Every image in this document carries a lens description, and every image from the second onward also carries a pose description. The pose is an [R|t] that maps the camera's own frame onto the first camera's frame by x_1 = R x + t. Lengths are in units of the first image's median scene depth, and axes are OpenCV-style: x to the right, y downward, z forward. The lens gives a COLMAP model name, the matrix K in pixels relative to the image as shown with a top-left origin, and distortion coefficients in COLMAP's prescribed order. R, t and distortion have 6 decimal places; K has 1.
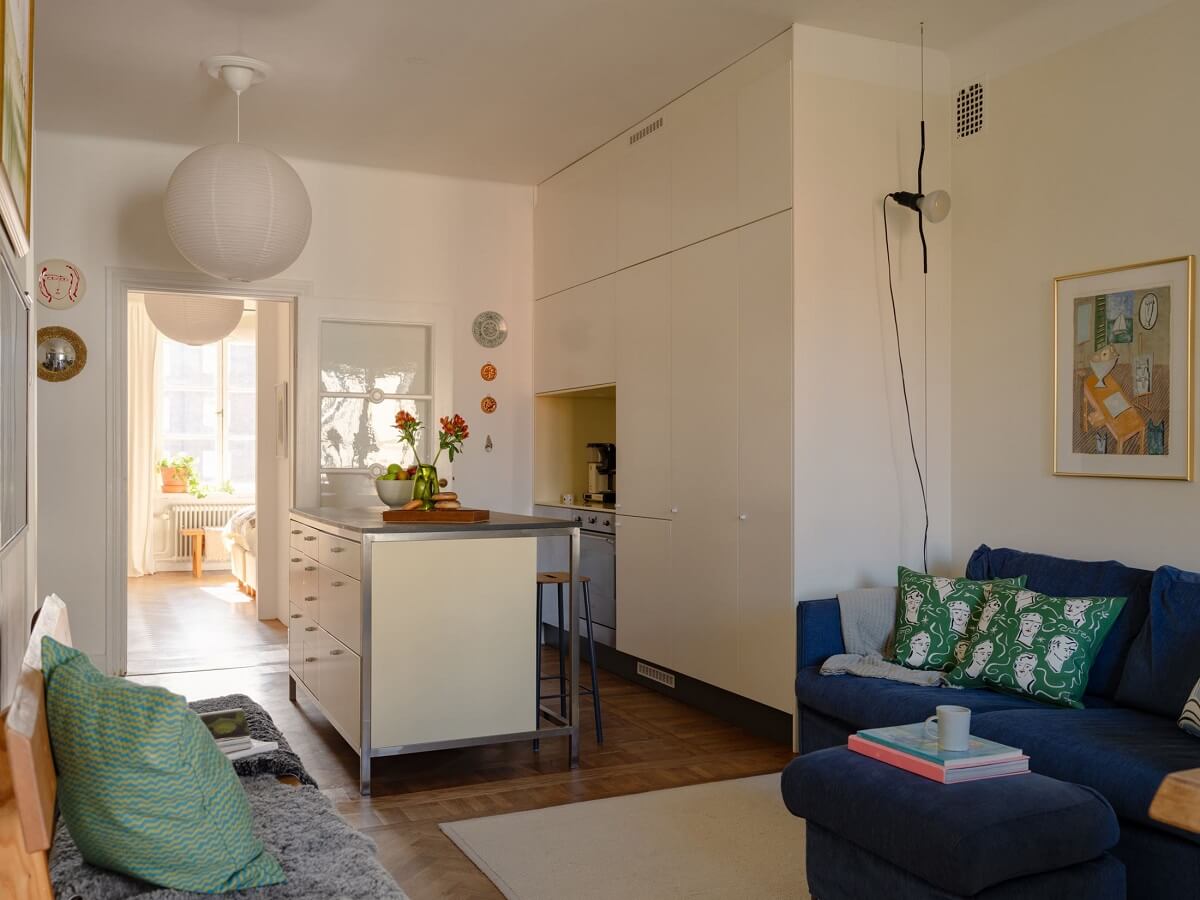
lens RADIAL K [[1107.4, 0, 604.3], [0, 1107.4, 470.0], [0, 0, 1]] dist [-0.006507, 0.002014]
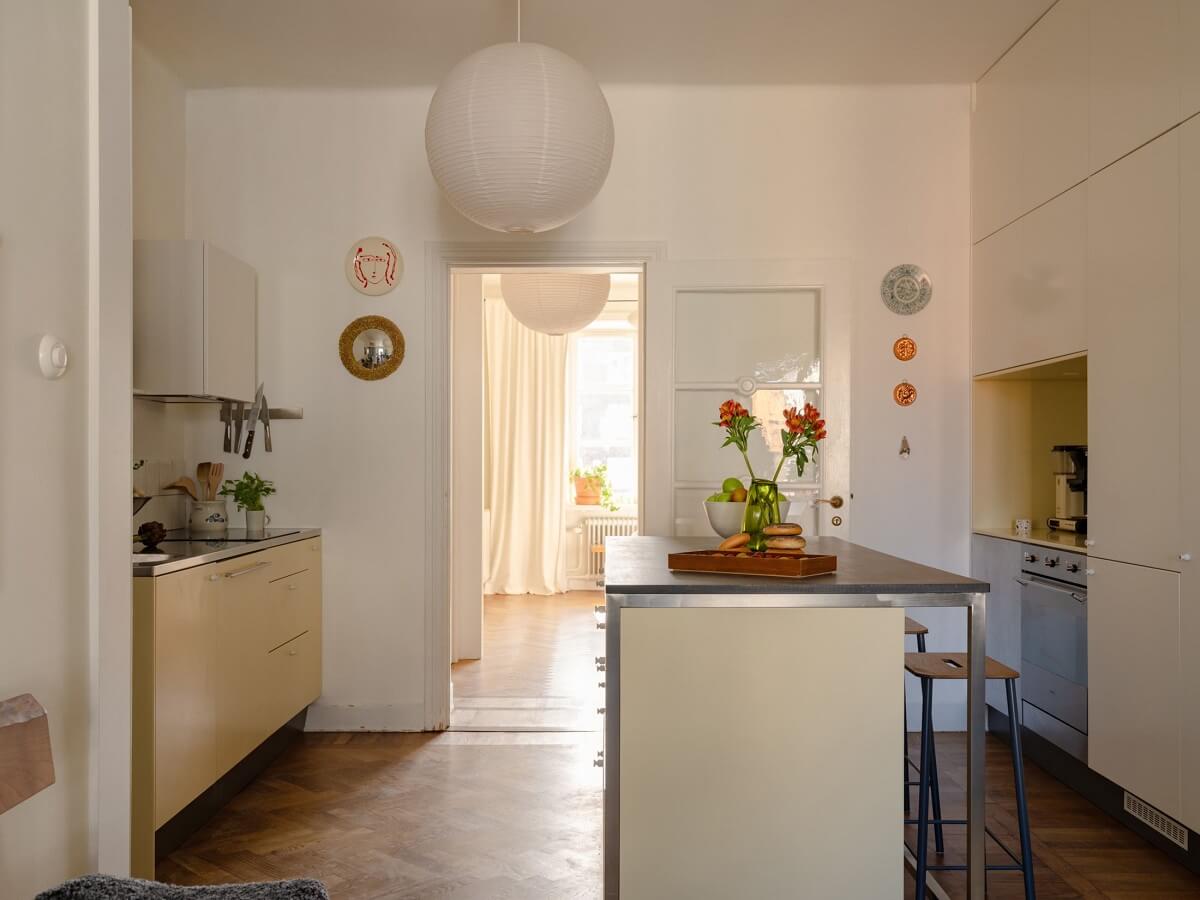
lens RADIAL K [[1107.4, 0, 604.3], [0, 1107.4, 470.0], [0, 0, 1]] dist [-0.006507, 0.002014]
pose [[0.901495, -0.001320, -0.432788, 0.034779], [-0.000798, 0.999989, -0.004713, -0.006329], [0.432789, 0.004594, 0.901483, 0.294807]]
